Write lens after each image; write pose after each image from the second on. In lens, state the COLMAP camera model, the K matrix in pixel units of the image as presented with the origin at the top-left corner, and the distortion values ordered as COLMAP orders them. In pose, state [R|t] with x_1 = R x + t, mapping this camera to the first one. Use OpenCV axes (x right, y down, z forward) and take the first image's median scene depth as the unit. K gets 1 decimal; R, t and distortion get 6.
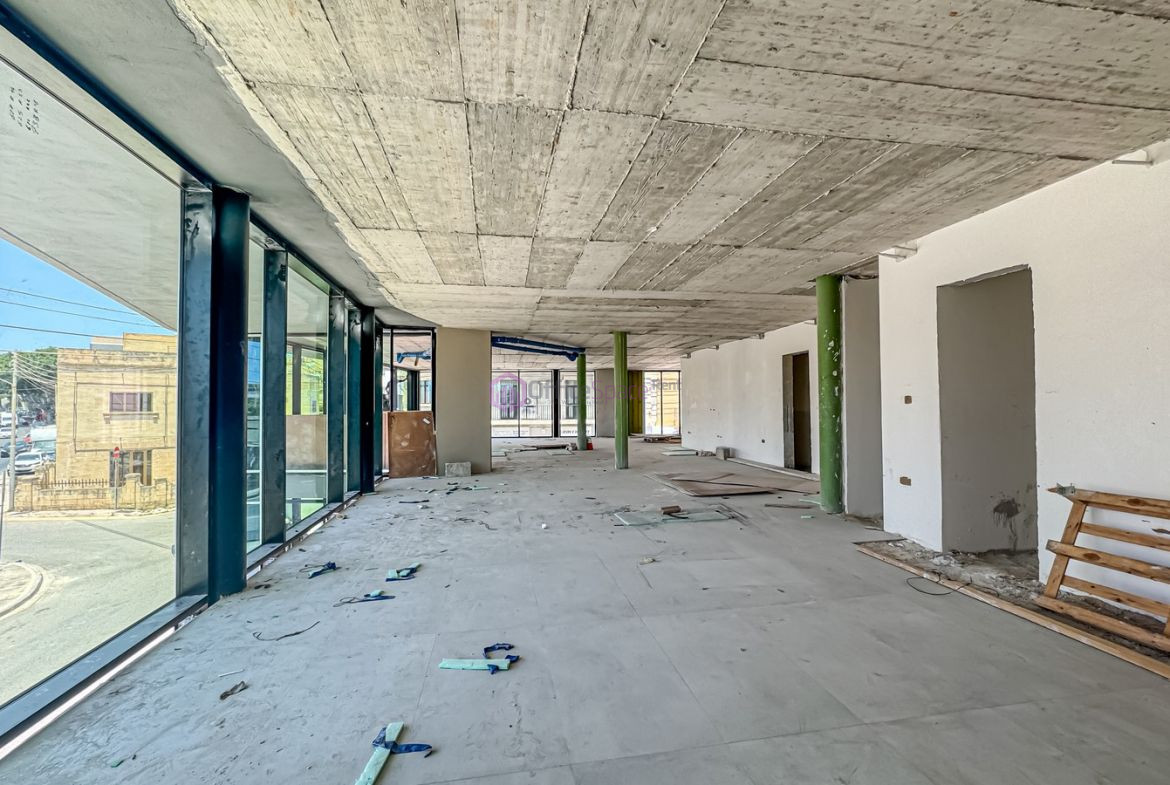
lens RADIAL K [[505.2, 0, 585.0], [0, 505.2, 392.5], [0, 0, 1]] dist [-0.033810, 0.013735]
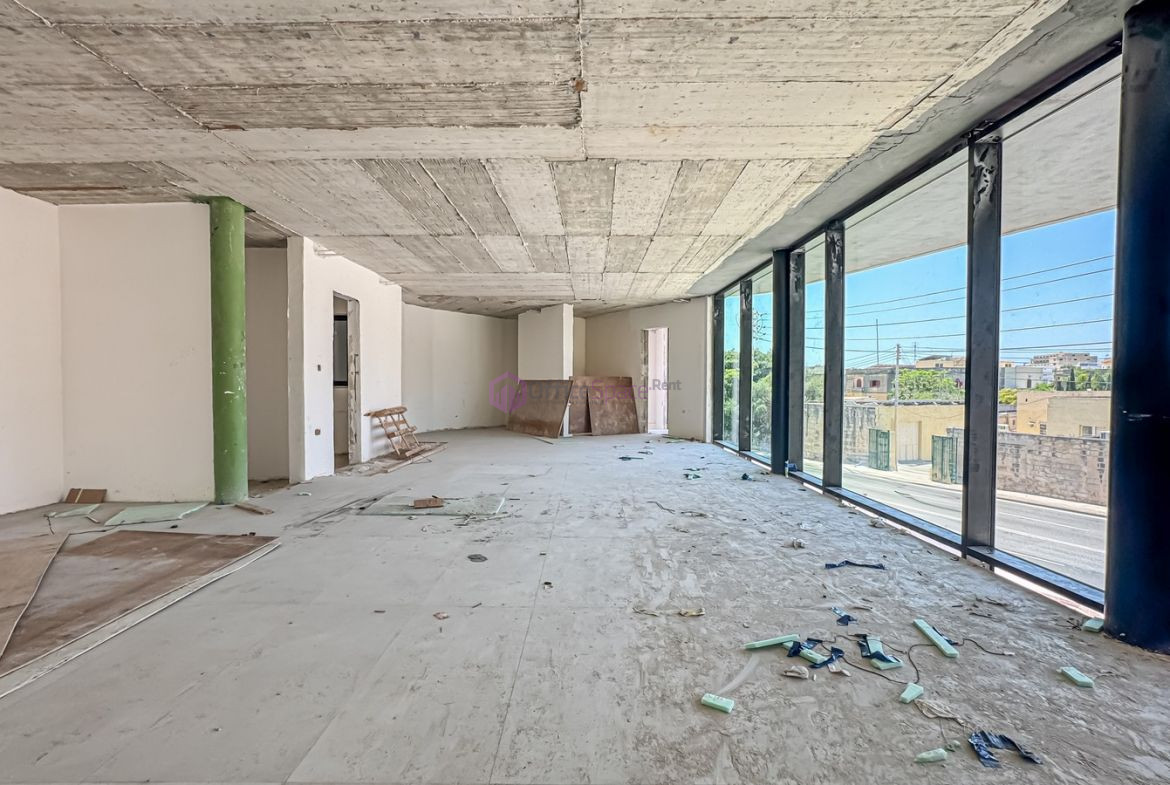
lens RADIAL K [[505.2, 0, 585.0], [0, 505.2, 392.5], [0, 0, 1]] dist [-0.033810, 0.013735]
pose [[-0.983186, 0.001130, 0.182603, -0.242957], [0.000962, 0.999999, -0.001006, 0.075469], [-0.182604, -0.000814, -0.983186, 2.022218]]
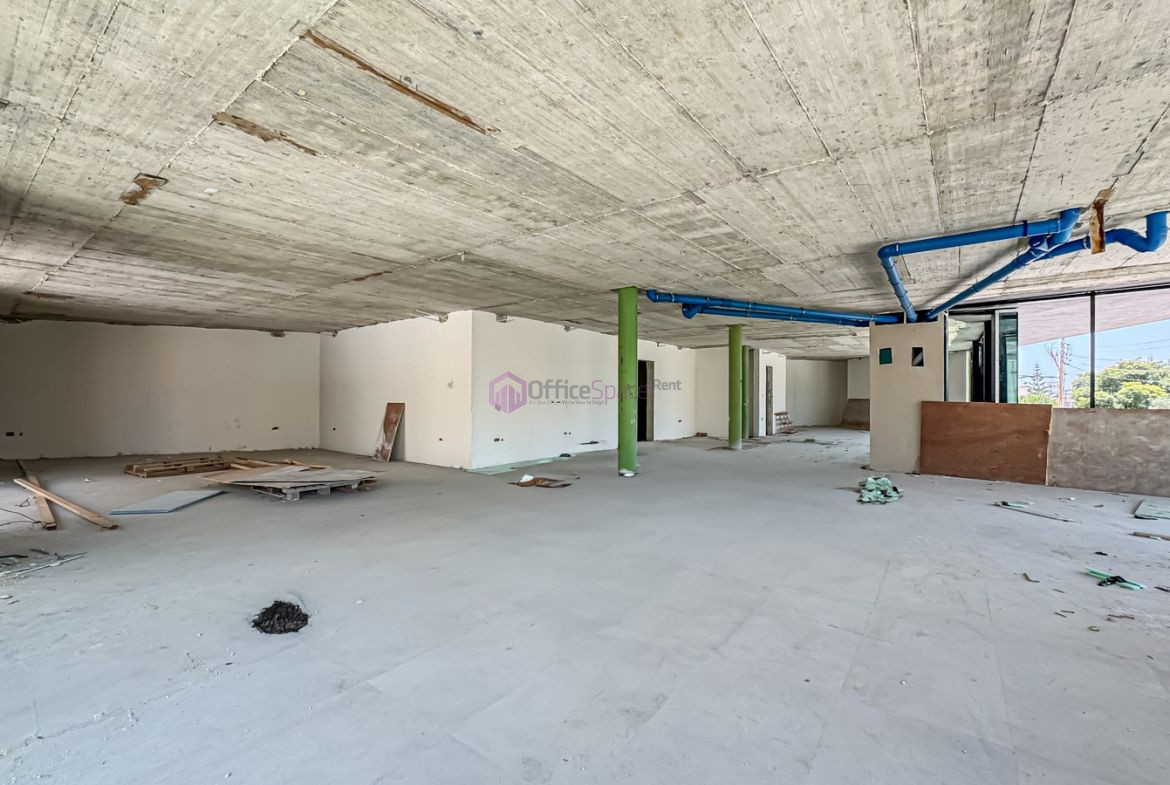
lens RADIAL K [[505.2, 0, 585.0], [0, 505.2, 392.5], [0, 0, 1]] dist [-0.033810, 0.013735]
pose [[-0.683571, 0.008148, 0.729839, -1.010392], [-0.011465, 0.999694, -0.021899, 0.078499], [-0.729794, -0.023337, -0.683269, 4.076147]]
